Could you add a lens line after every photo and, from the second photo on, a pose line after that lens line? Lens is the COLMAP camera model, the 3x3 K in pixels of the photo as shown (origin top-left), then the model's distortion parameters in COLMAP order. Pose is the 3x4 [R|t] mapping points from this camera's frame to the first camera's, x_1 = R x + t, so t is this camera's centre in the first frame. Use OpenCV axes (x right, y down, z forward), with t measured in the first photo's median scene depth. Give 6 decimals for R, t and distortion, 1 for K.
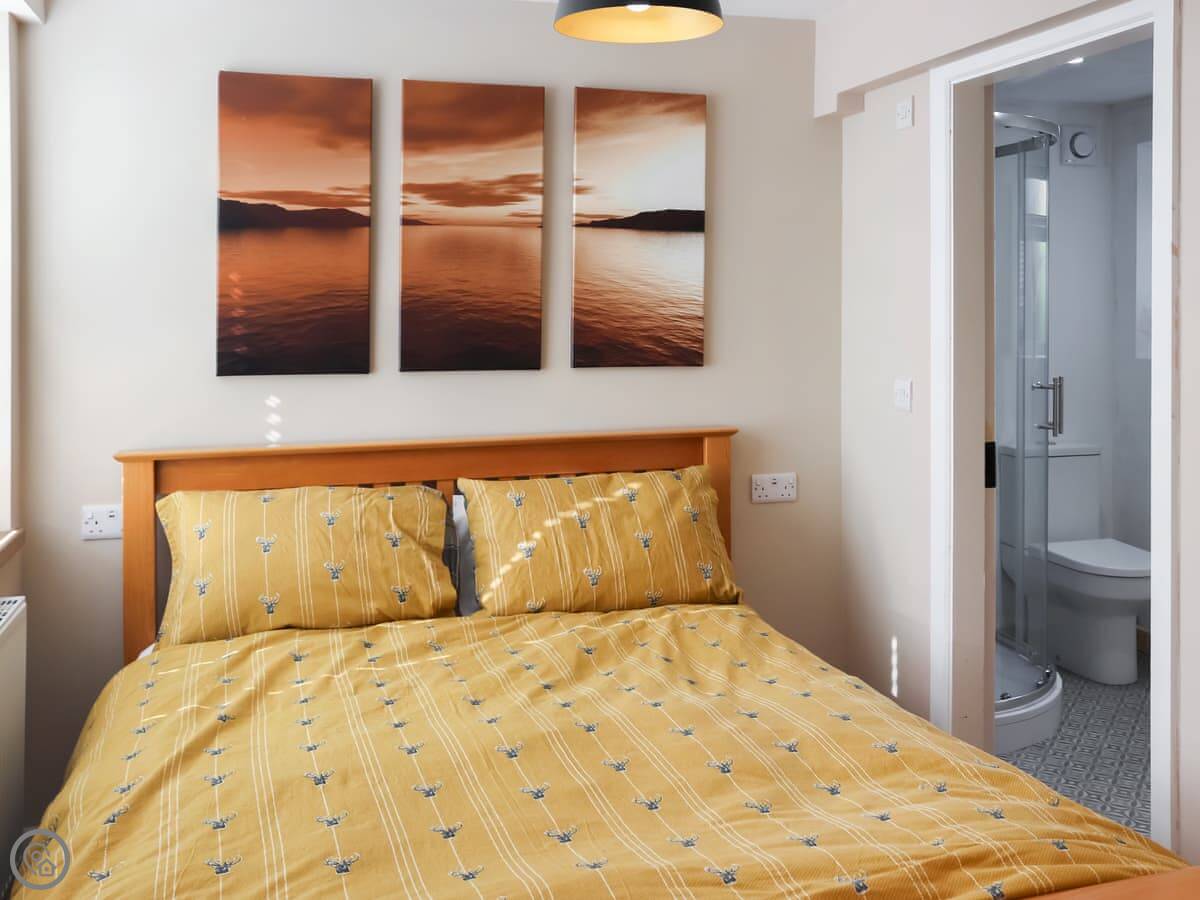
lens RADIAL K [[1207.6, 0, 600.5], [0, 1207.6, 361.7], [0, 0, 1]] dist [-0.028404, 0.020395]
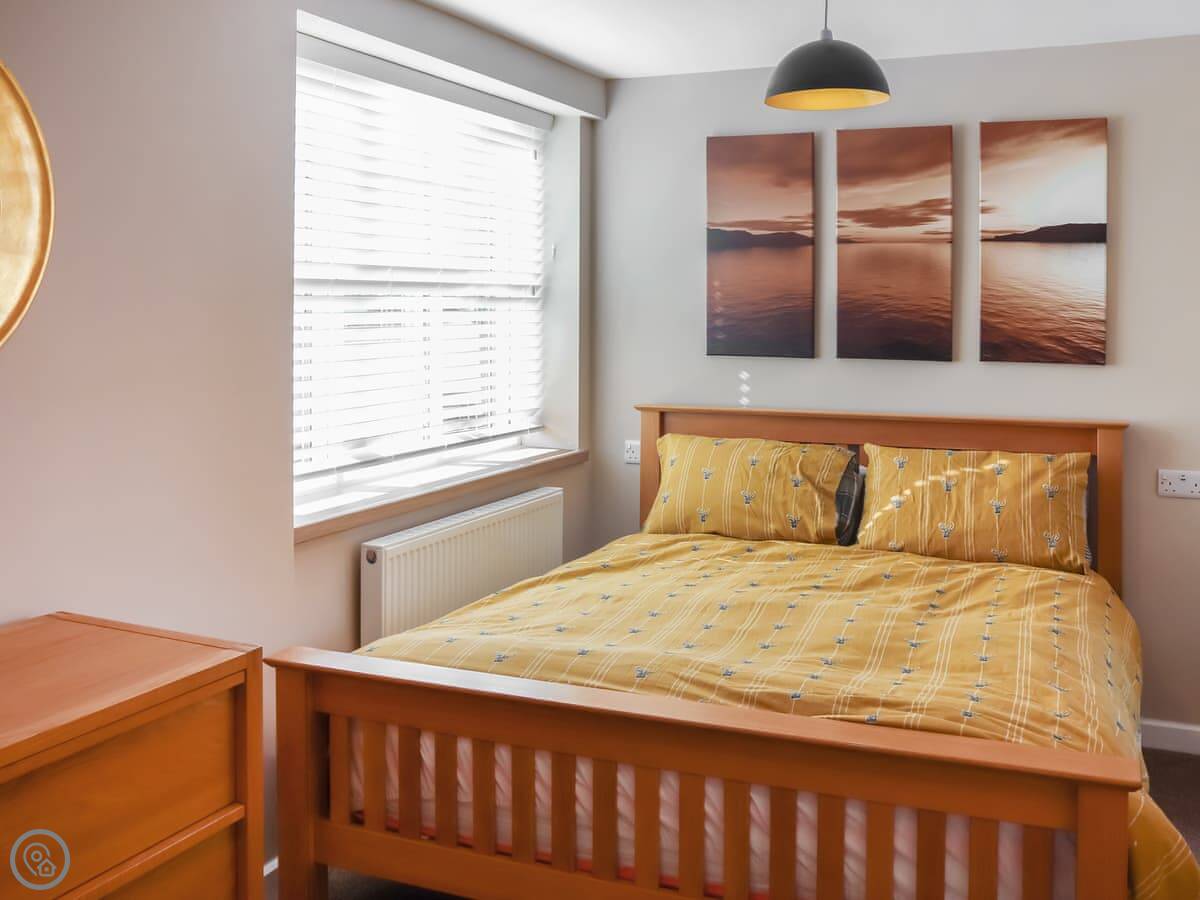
lens RADIAL K [[1217.0, 0, 600.0], [0, 1217.0, 450.0], [0, 0, 1]] dist [-0.141310, 0.240177]
pose [[0.753474, 0.083521, -0.652151, 0.500358], [-0.039741, 0.995870, 0.081626, 0.011046], [0.656276, -0.035586, 0.753682, -0.142260]]
